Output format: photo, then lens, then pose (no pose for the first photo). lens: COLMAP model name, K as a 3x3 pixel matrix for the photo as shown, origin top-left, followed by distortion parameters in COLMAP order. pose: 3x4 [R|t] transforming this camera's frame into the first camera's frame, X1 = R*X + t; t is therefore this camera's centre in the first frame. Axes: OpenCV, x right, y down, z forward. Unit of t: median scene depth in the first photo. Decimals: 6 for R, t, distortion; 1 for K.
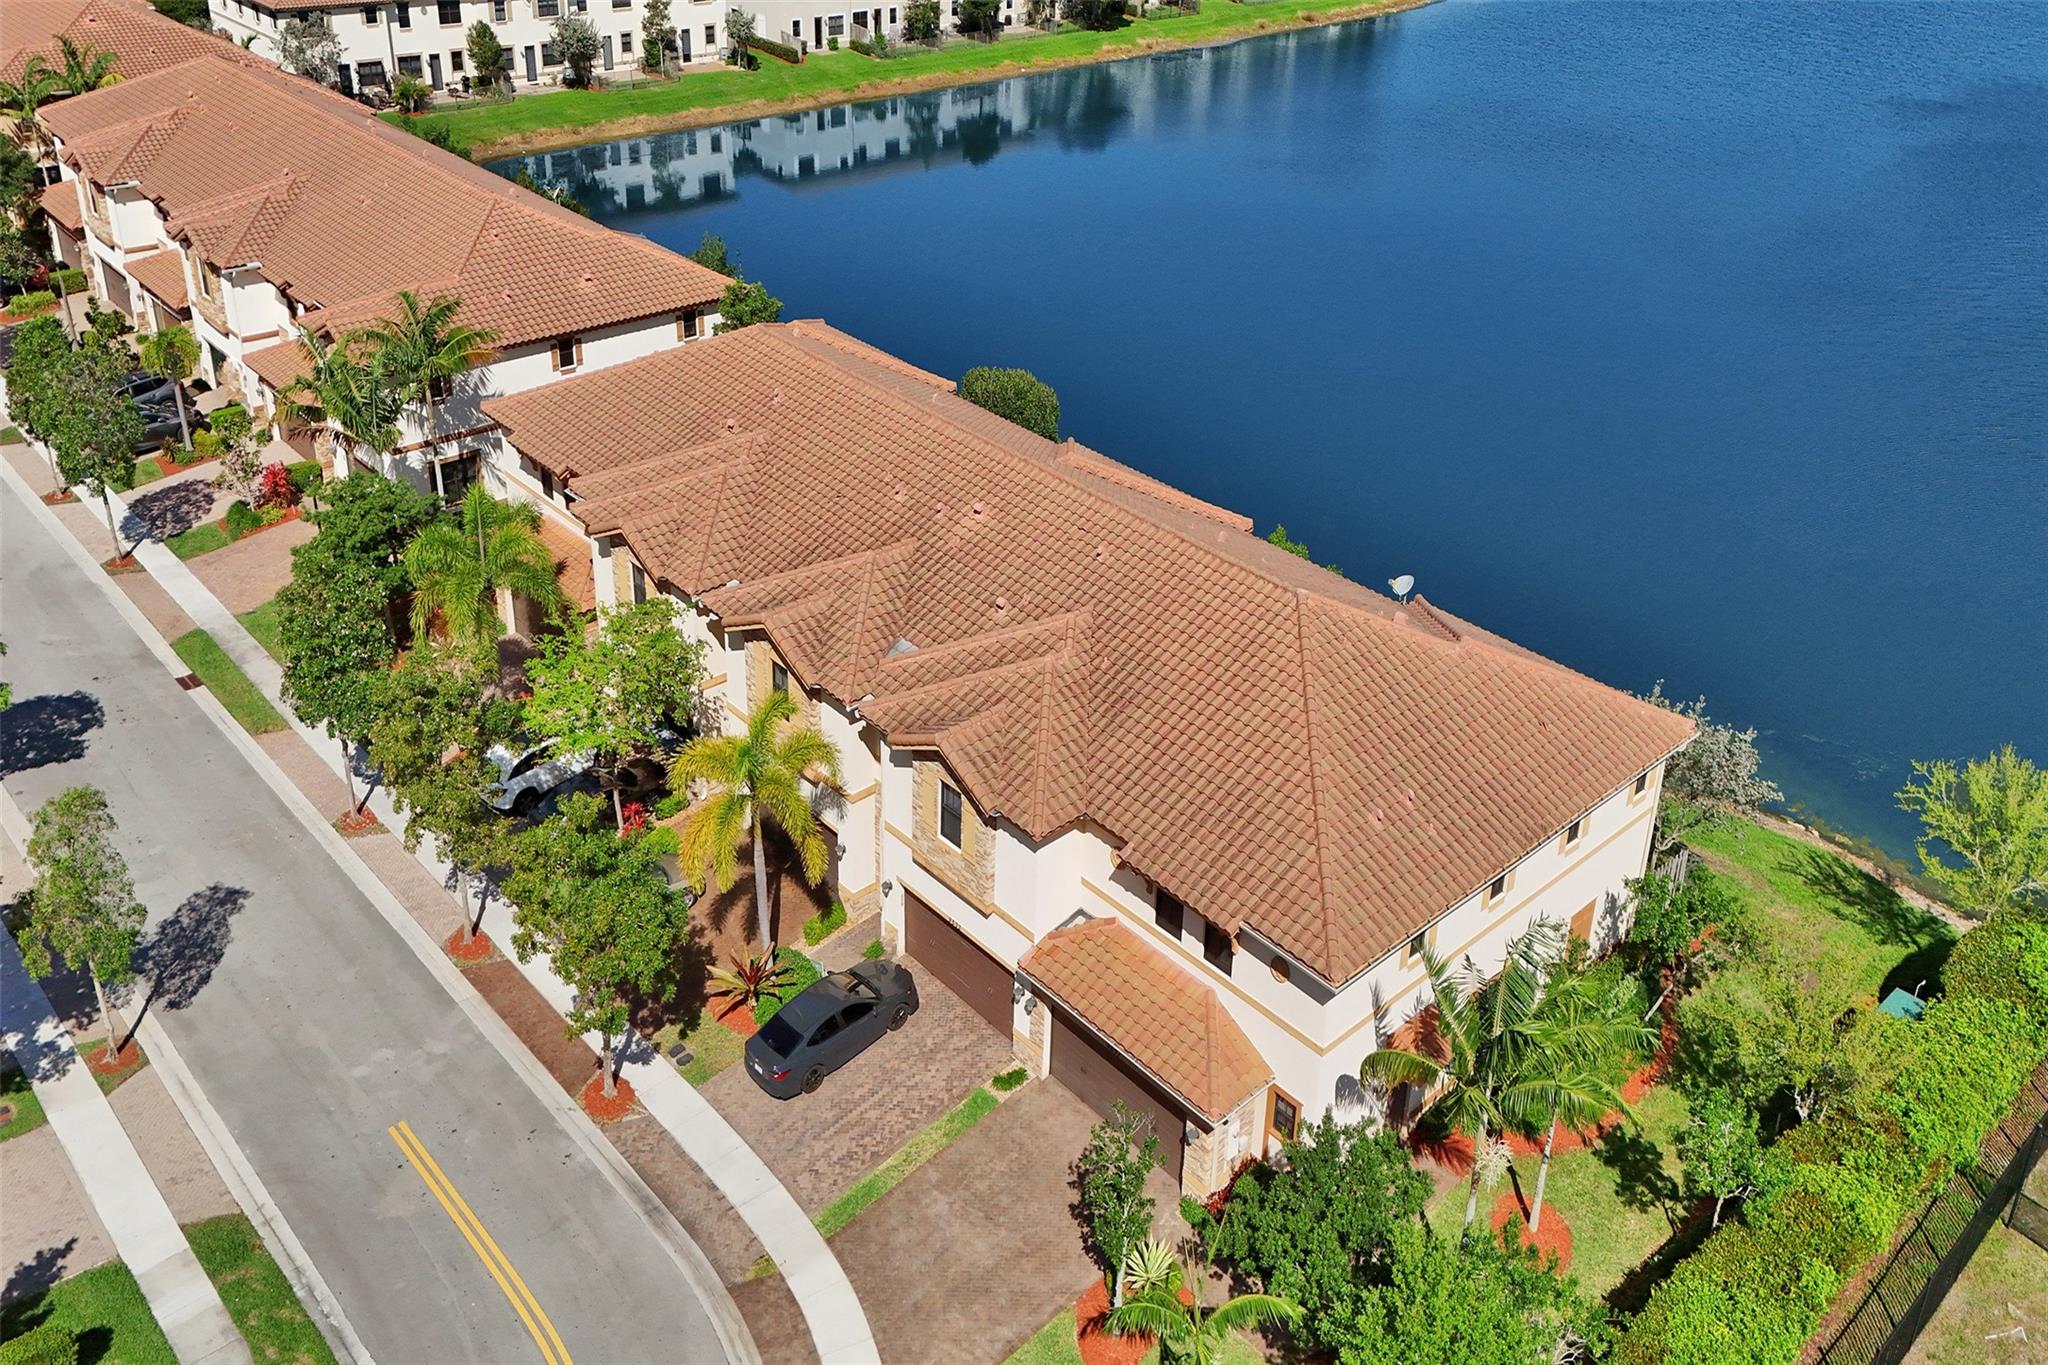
lens RADIAL K [[1586.5, 0, 1024.0], [0, 1586.5, 682.5], [0, 0, 1]] dist [0.044609, -0.002984]
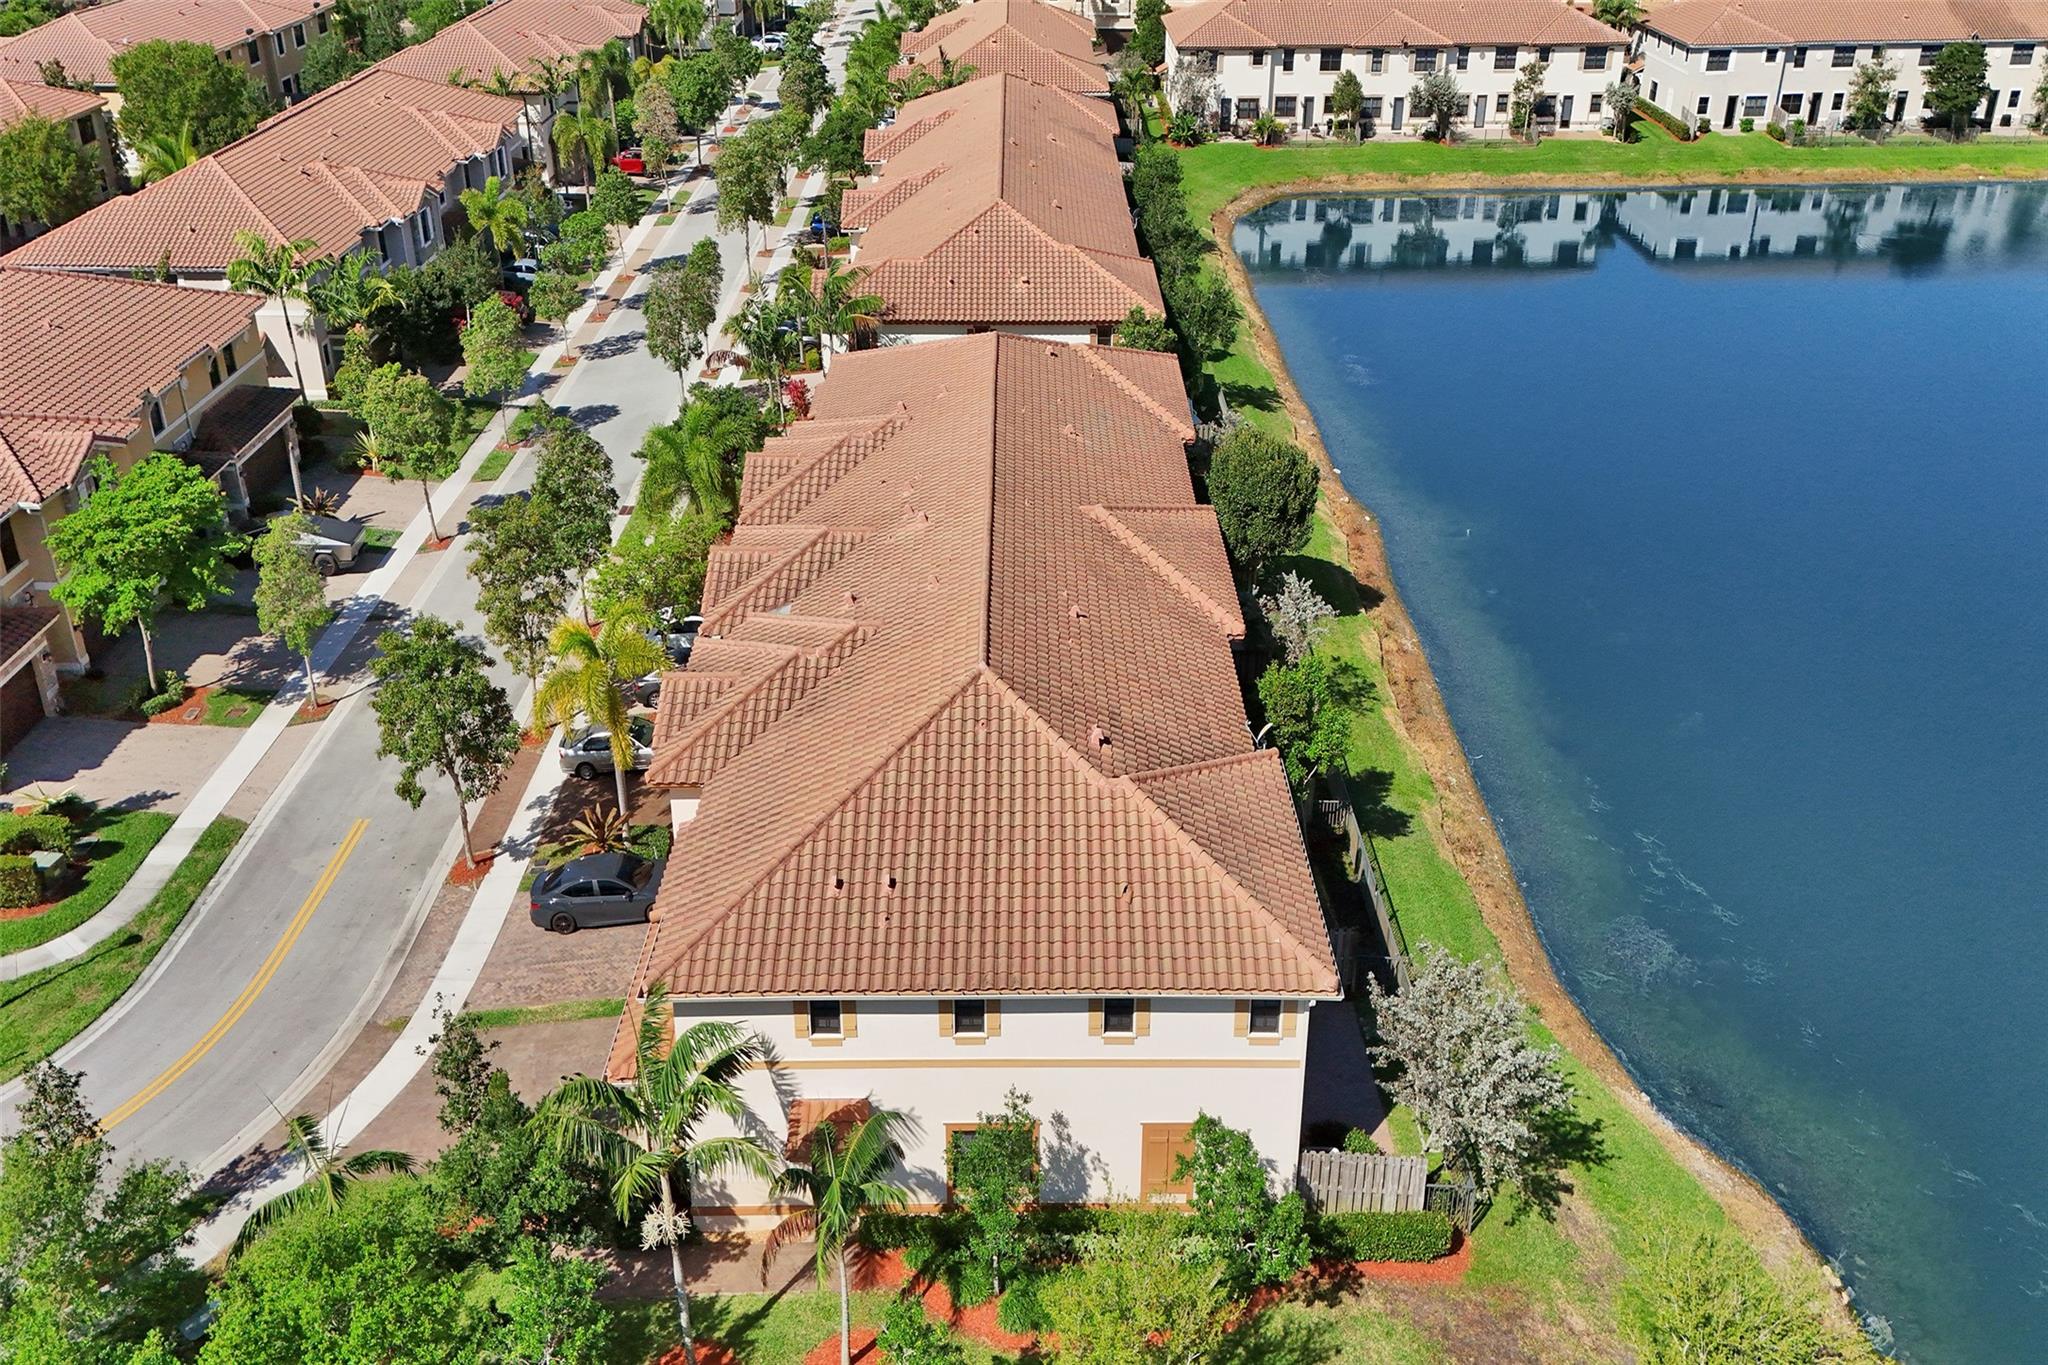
lens RADIAL K [[1467.1, 0, 1024.0], [0, 1467.1, 682.5], [0, 0, 1]] dist [0.085577, -0.043634]
pose [[0.740898, 0.332983, -0.583261, 0.204855], [-0.338429, 0.935225, 0.104023, -0.043374], [0.580118, 0.120322, 0.805597, 0.083728]]
